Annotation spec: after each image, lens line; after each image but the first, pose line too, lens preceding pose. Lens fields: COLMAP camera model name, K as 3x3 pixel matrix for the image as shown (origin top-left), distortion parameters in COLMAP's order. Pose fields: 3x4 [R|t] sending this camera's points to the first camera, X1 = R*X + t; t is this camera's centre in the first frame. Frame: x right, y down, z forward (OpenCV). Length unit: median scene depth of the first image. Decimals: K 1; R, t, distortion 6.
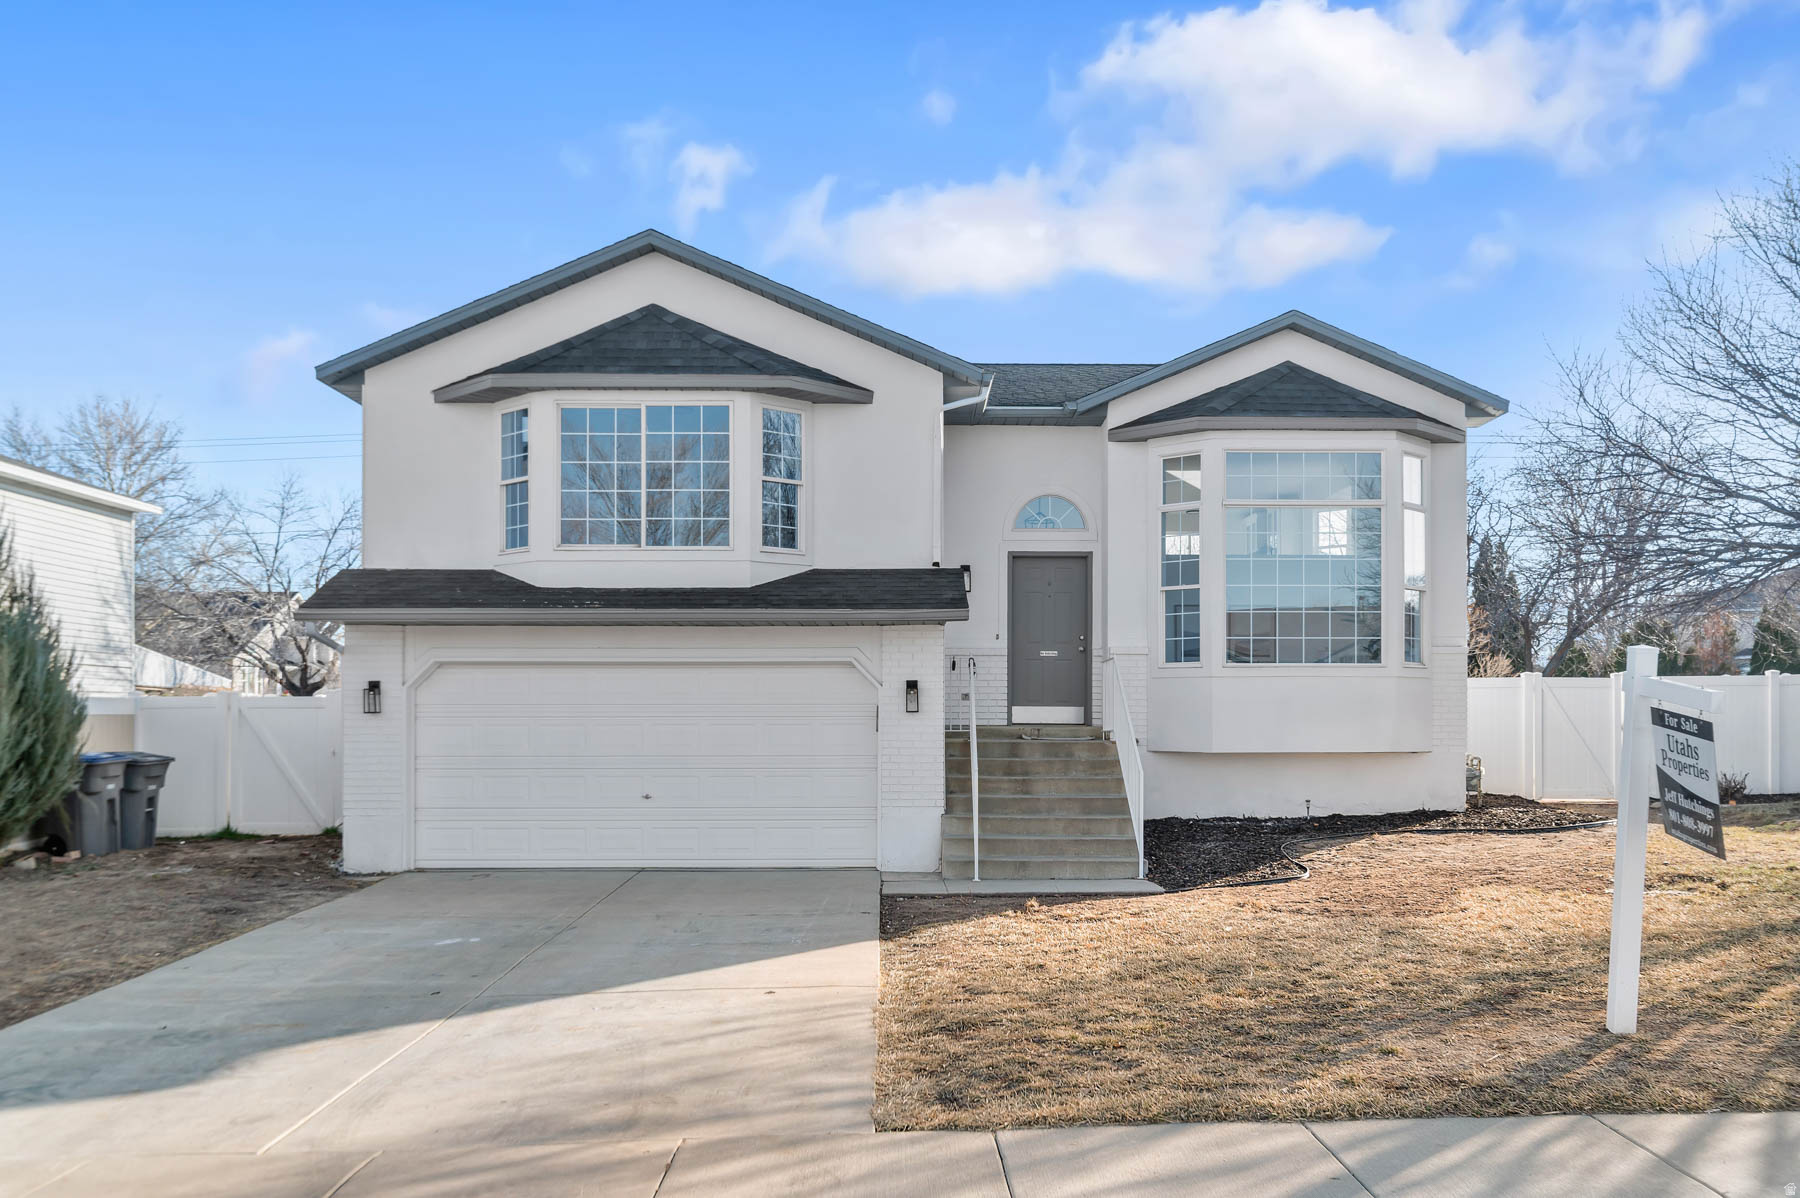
lens RADIAL K [[1506.5, 0, 899.8], [0, 1506.5, 600.0], [0, 0, 1]] dist [-0.007988, 0.001705]
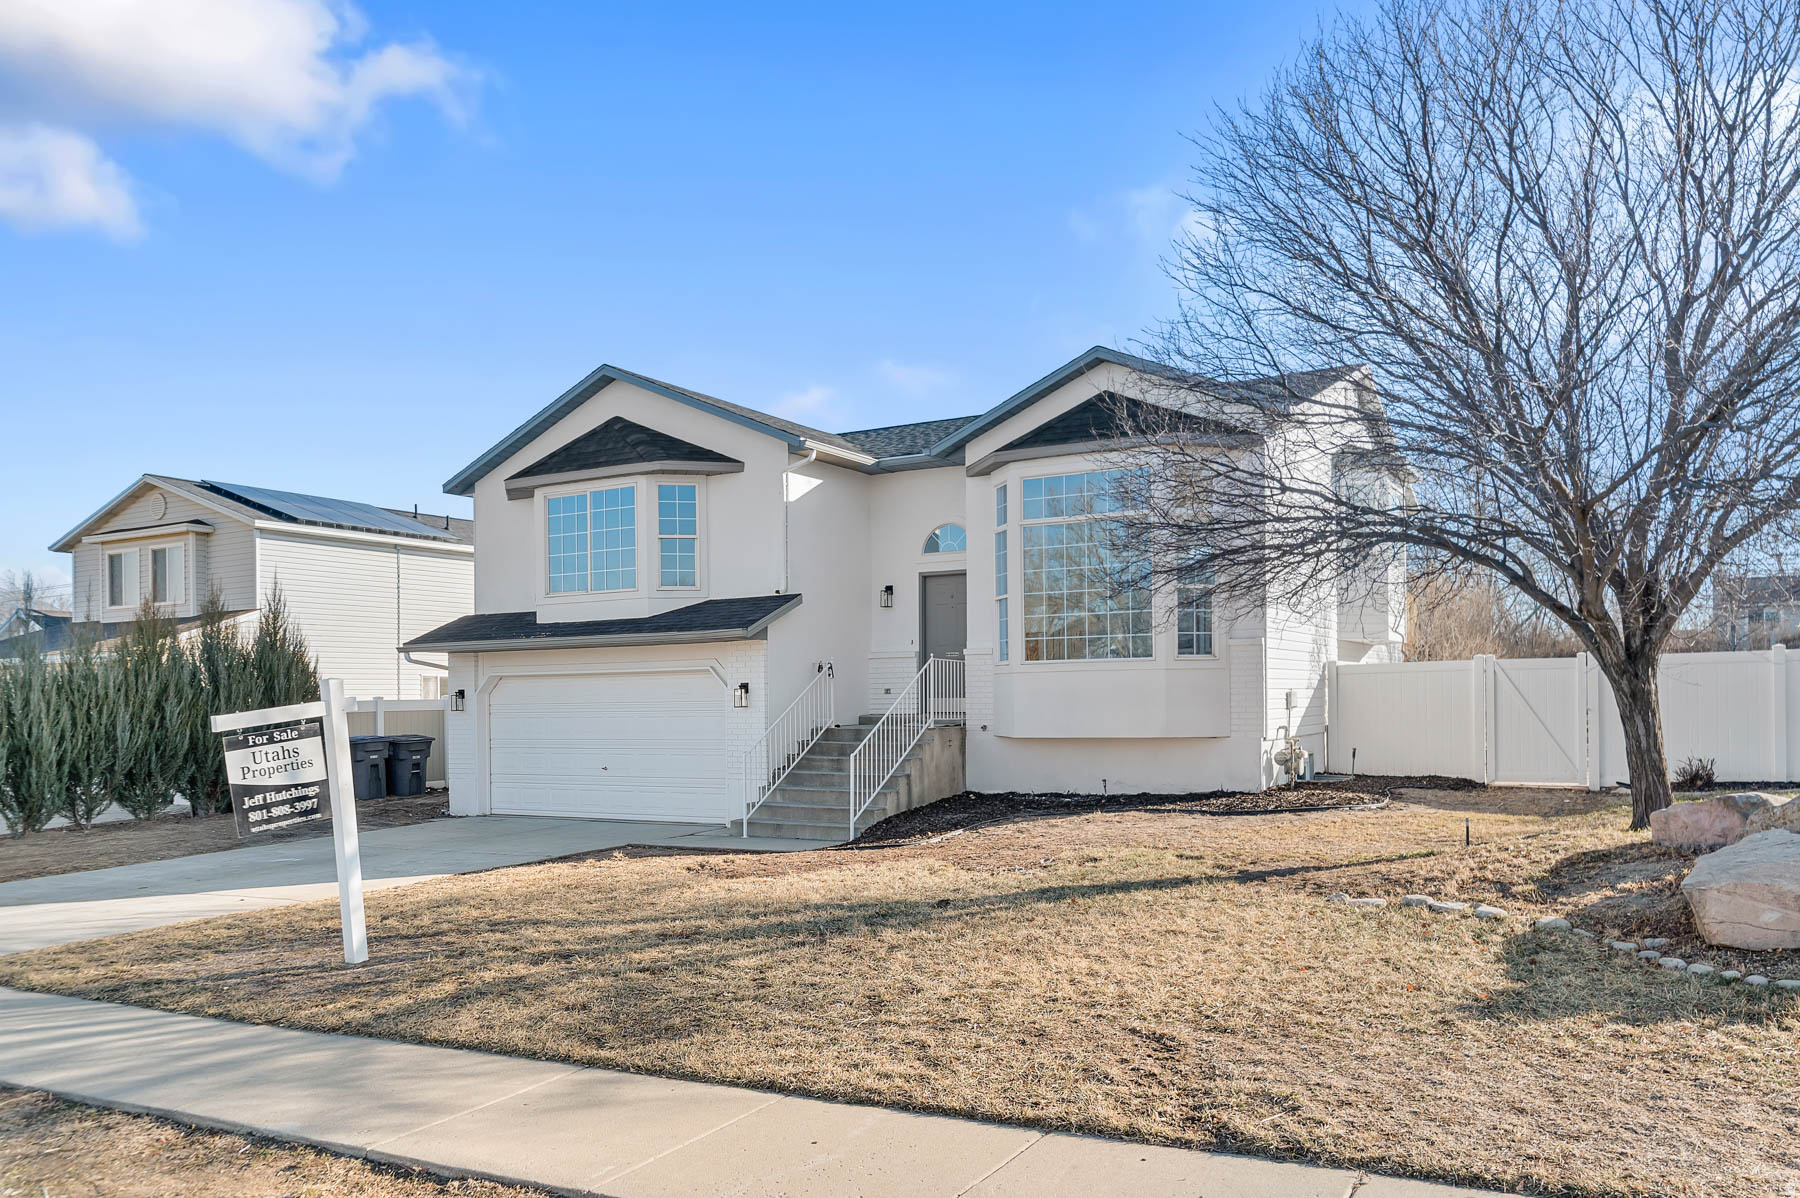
lens RADIAL K [[1283.5, 0, 899.6], [0, 1283.5, 603.3], [0, 0, 1]] dist [0.010244, 0.001148]
pose [[0.864858, -0.048599, -0.499659, 0.660876], [0.055259, 0.998471, -0.001468, -0.006452], [0.498966, -0.026341, 0.866221, 0.099502]]
